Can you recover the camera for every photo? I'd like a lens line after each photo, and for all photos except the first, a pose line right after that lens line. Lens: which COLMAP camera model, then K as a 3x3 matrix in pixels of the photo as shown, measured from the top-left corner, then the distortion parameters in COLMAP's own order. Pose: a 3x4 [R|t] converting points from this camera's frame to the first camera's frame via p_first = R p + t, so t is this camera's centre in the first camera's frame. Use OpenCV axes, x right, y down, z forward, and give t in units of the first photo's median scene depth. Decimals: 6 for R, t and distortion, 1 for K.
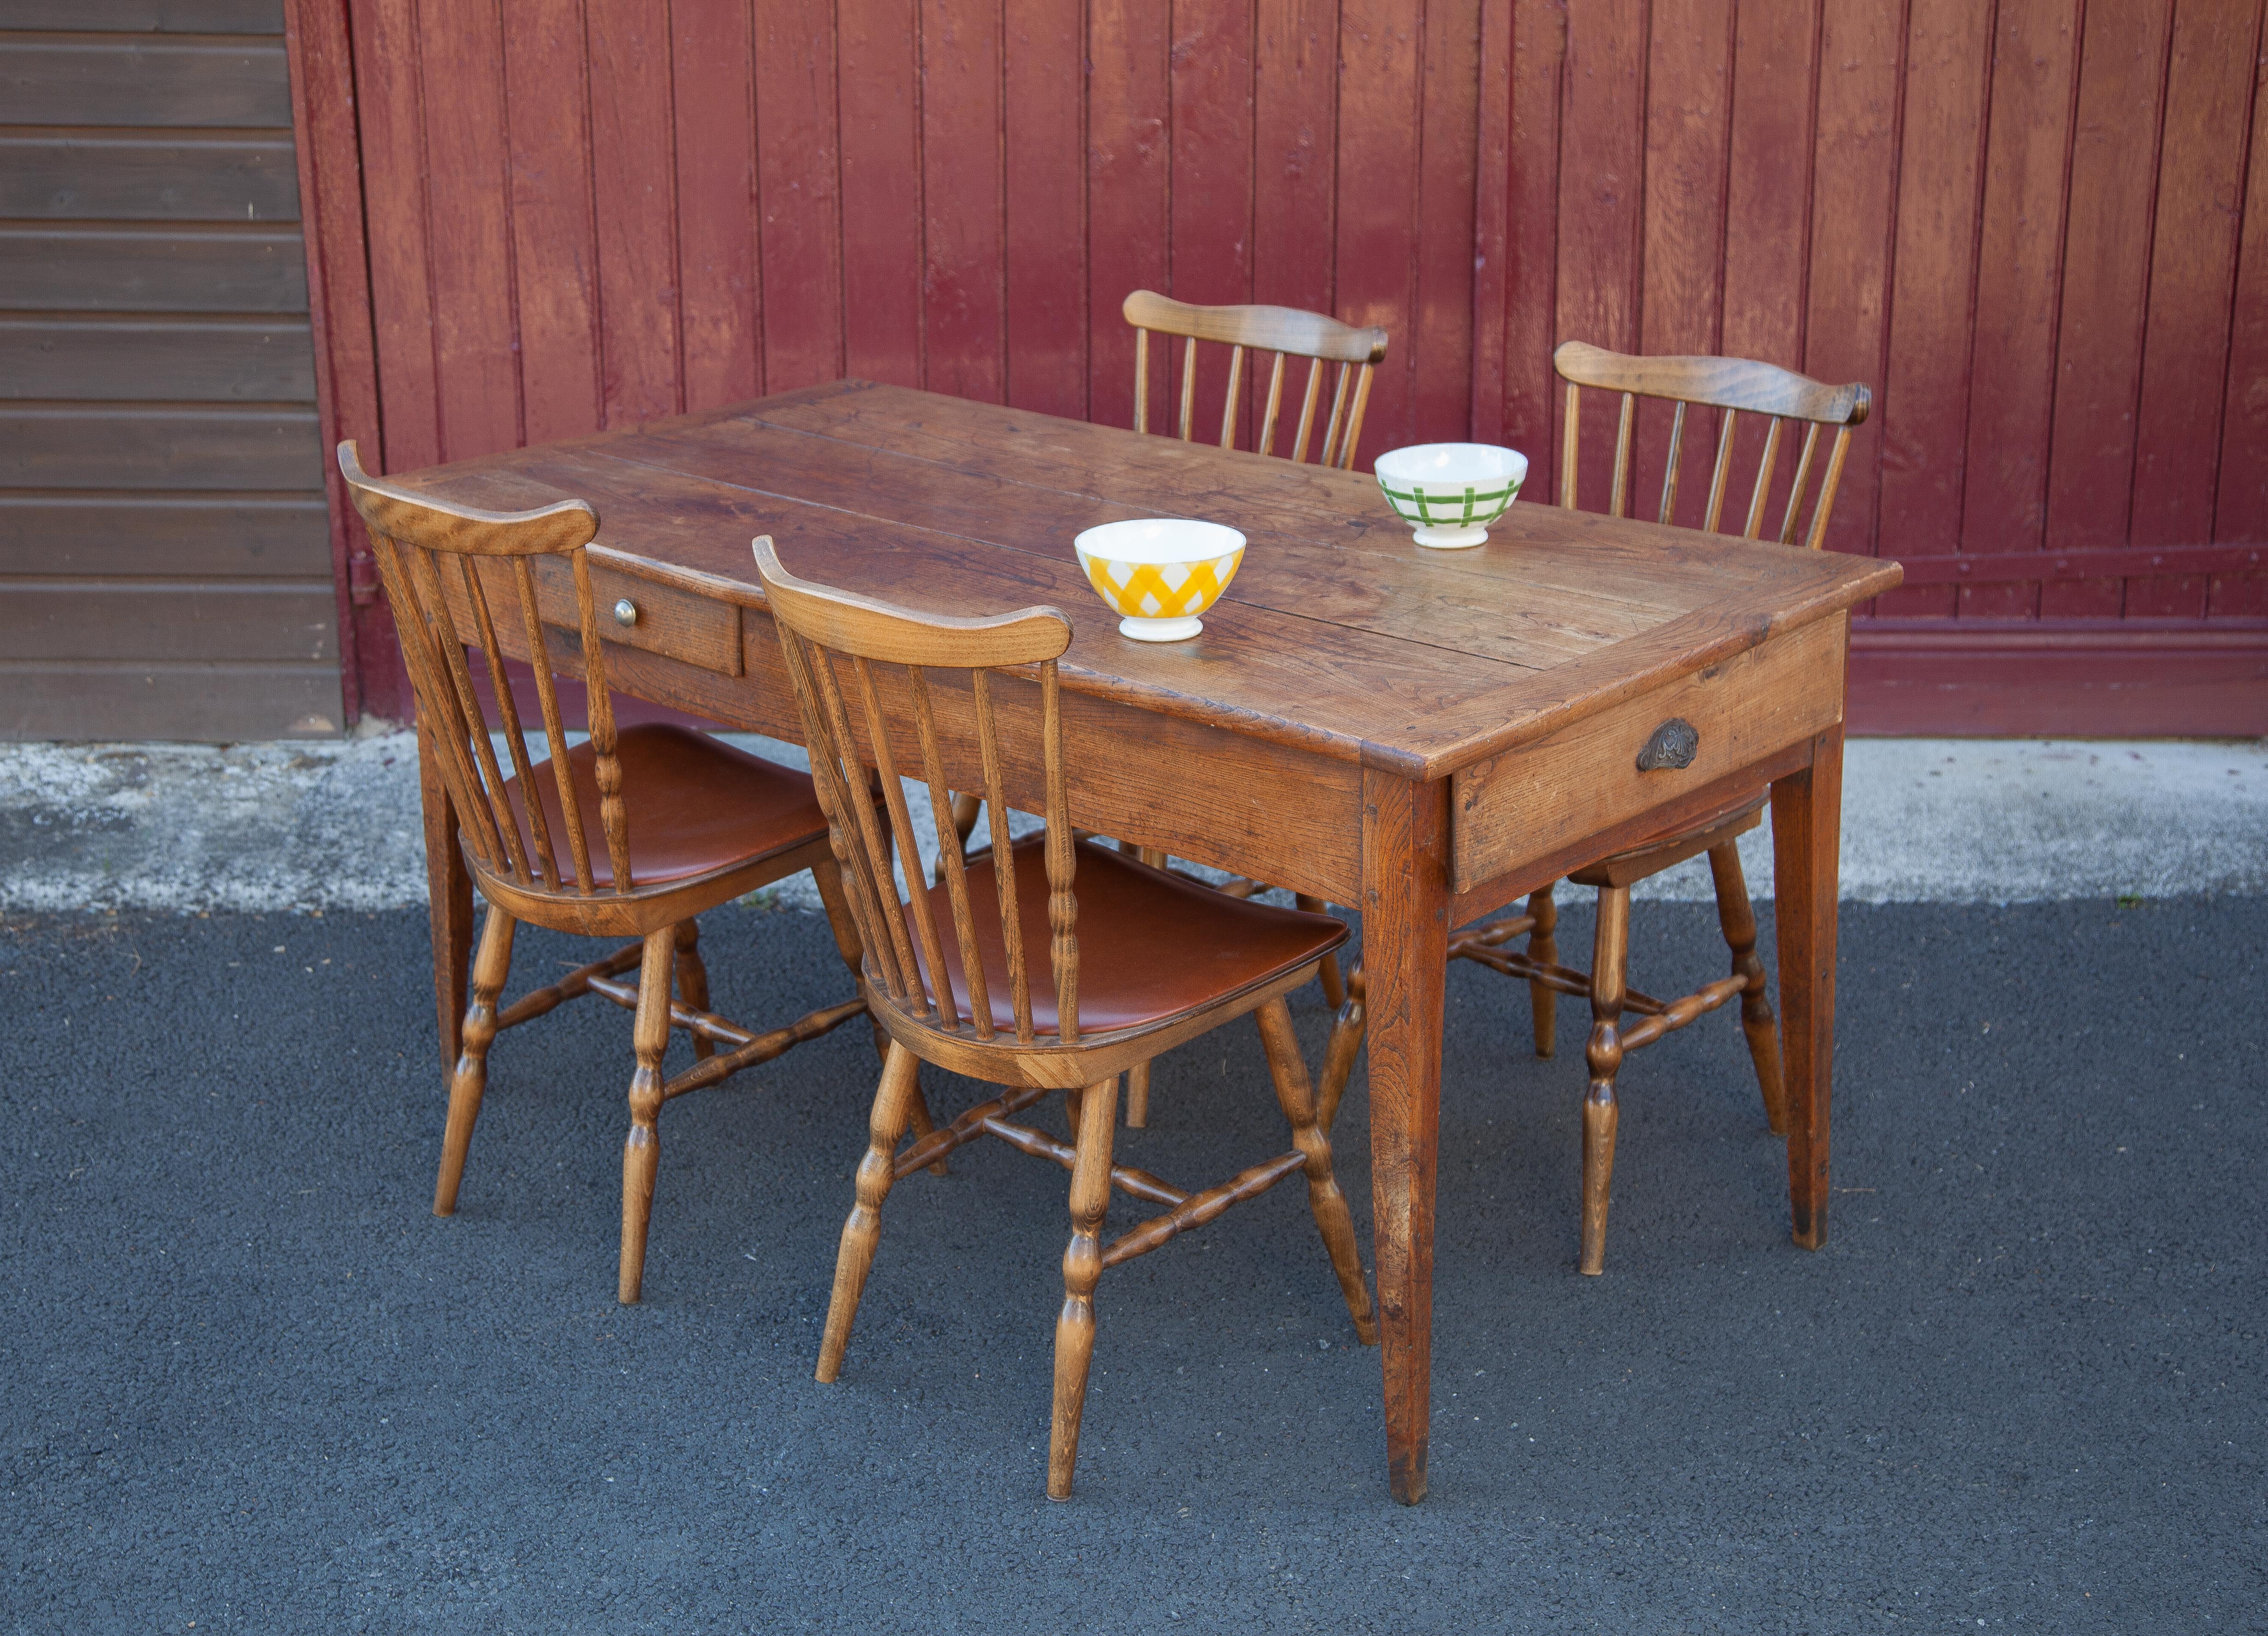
lens RADIAL K [[3363.3, 0, 1053.0], [0, 3363.3, 870.1], [0, 0, 1]] dist [0.106513, 0.000000]
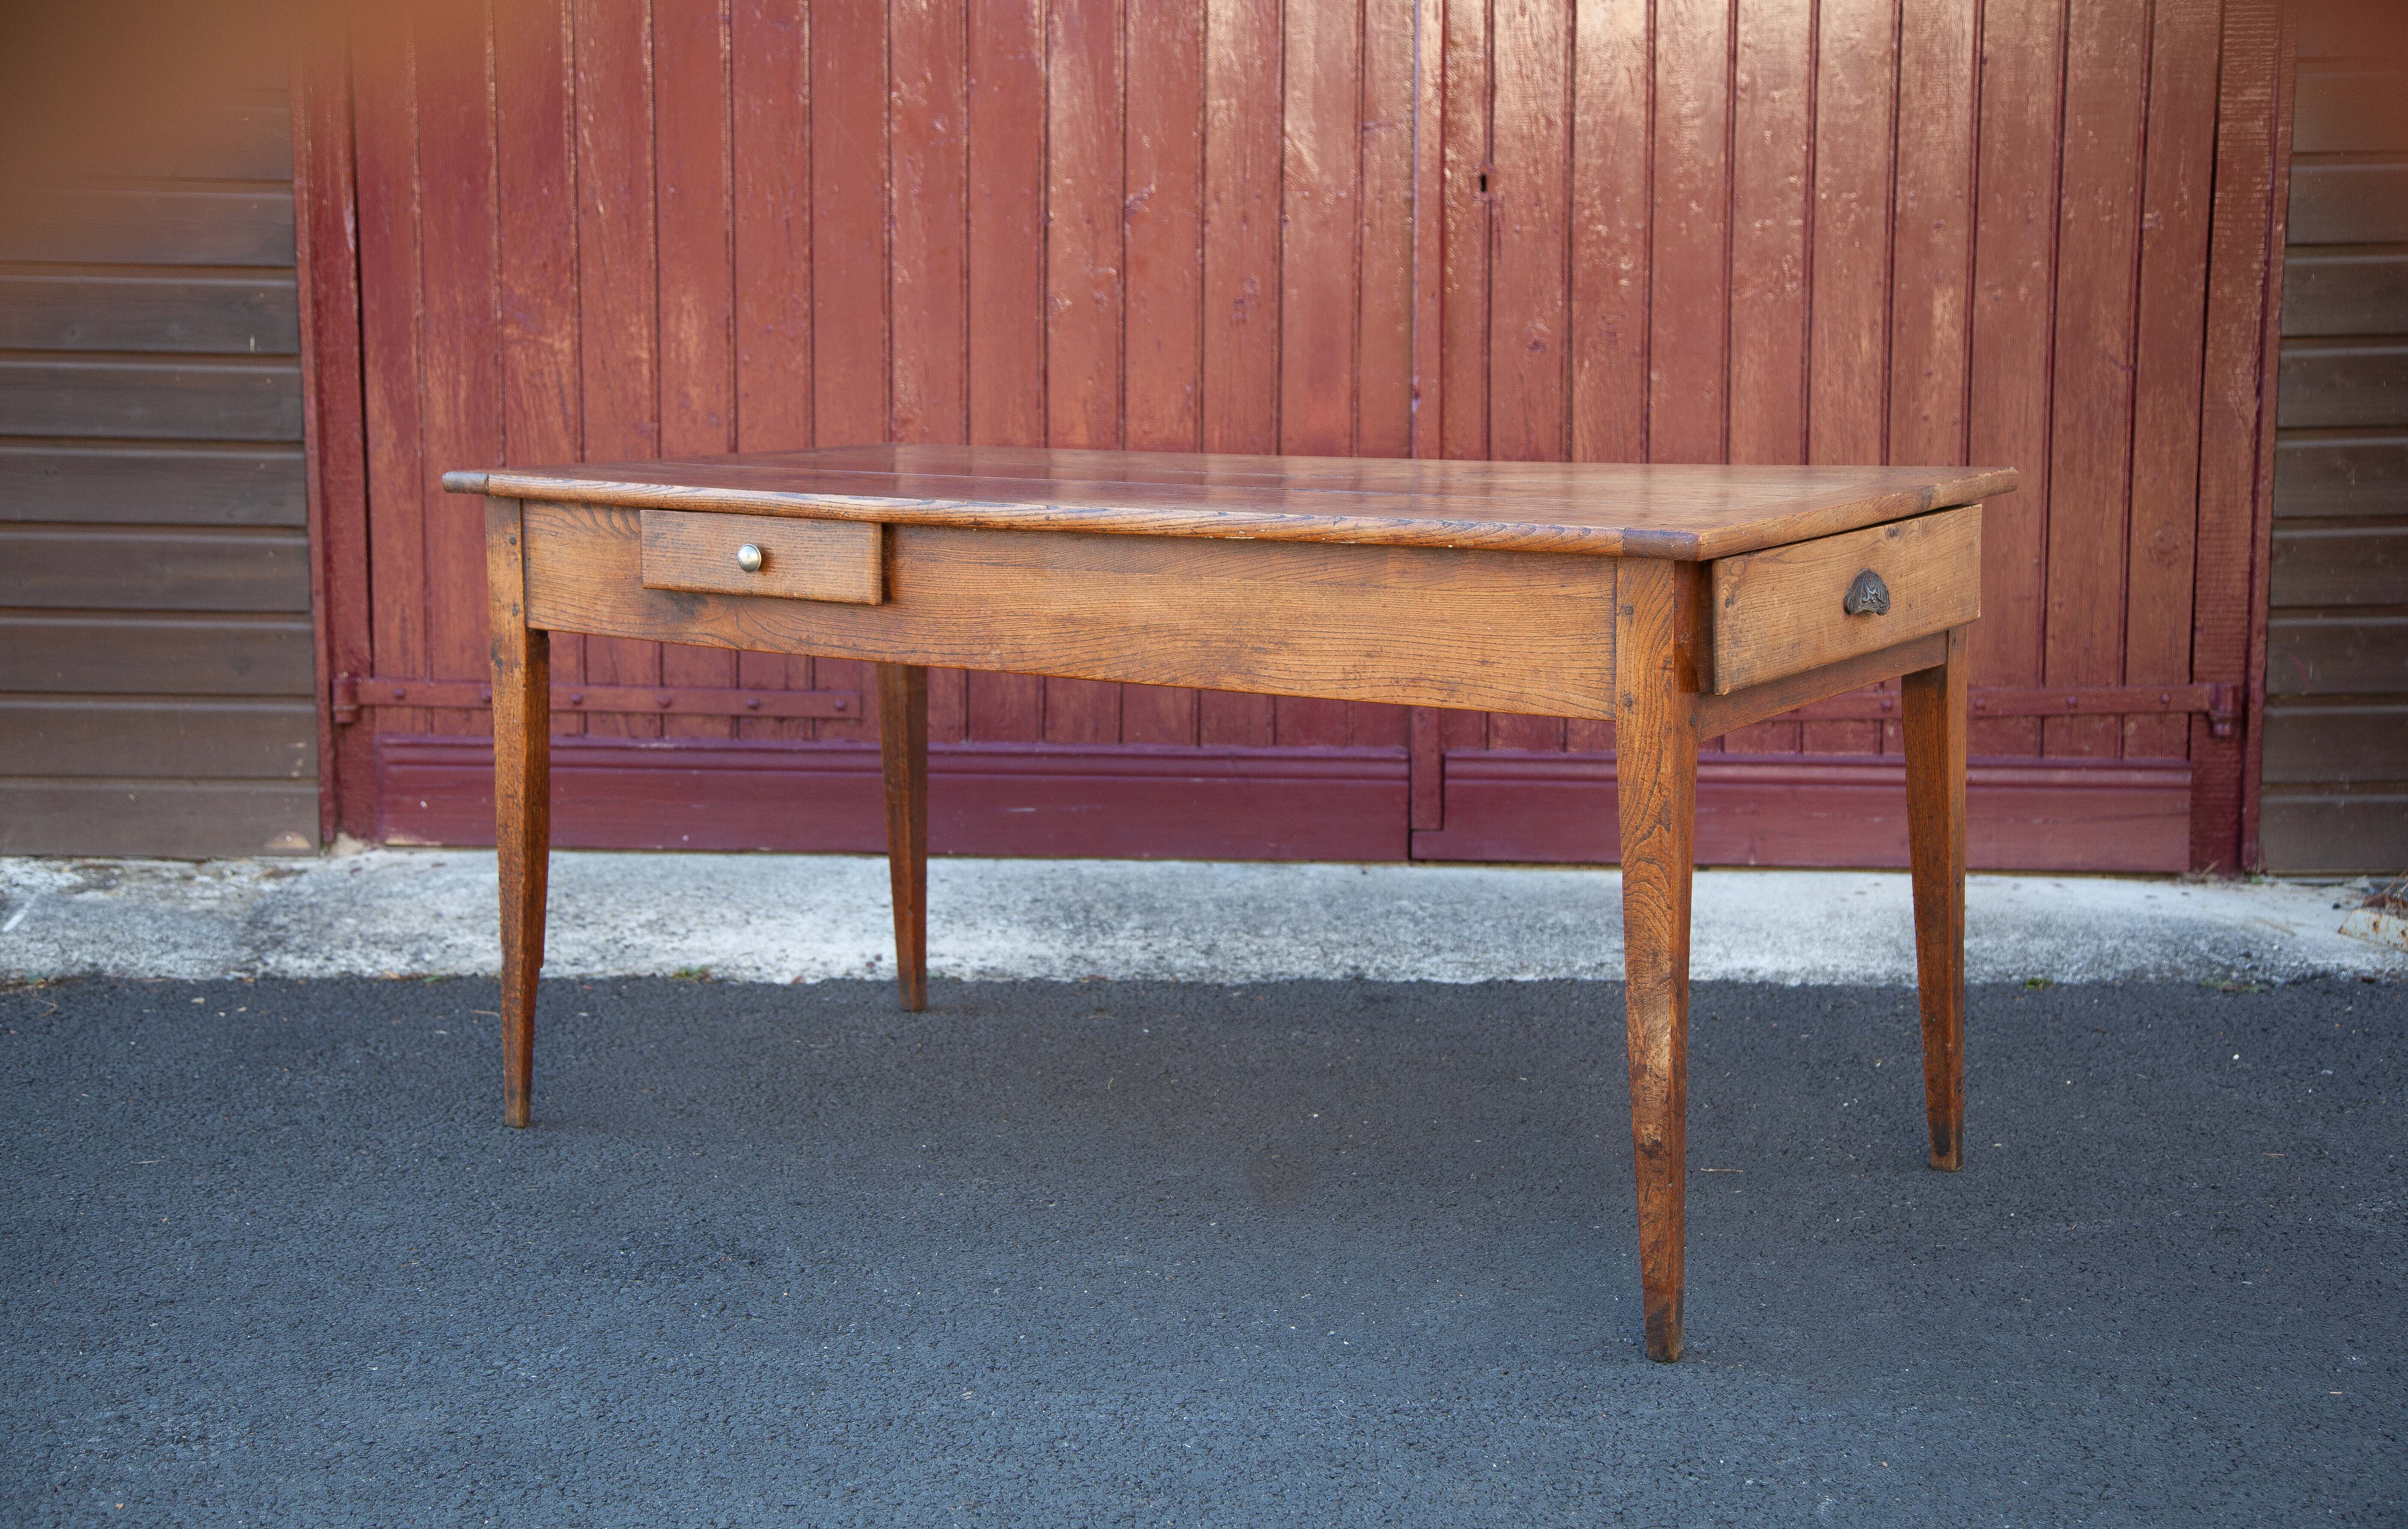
lens RADIAL K [[3095.5, 0, 1190.8], [0, 3095.5, 801.6], [0, 0, 1]] dist [0.110799, 0.000000]
pose [[0.999828, 0.015248, -0.010548, 0.071477], [-0.016861, 0.984393, -0.175173, 0.117833], [0.007713, 0.175321, 0.984481, 0.073359]]
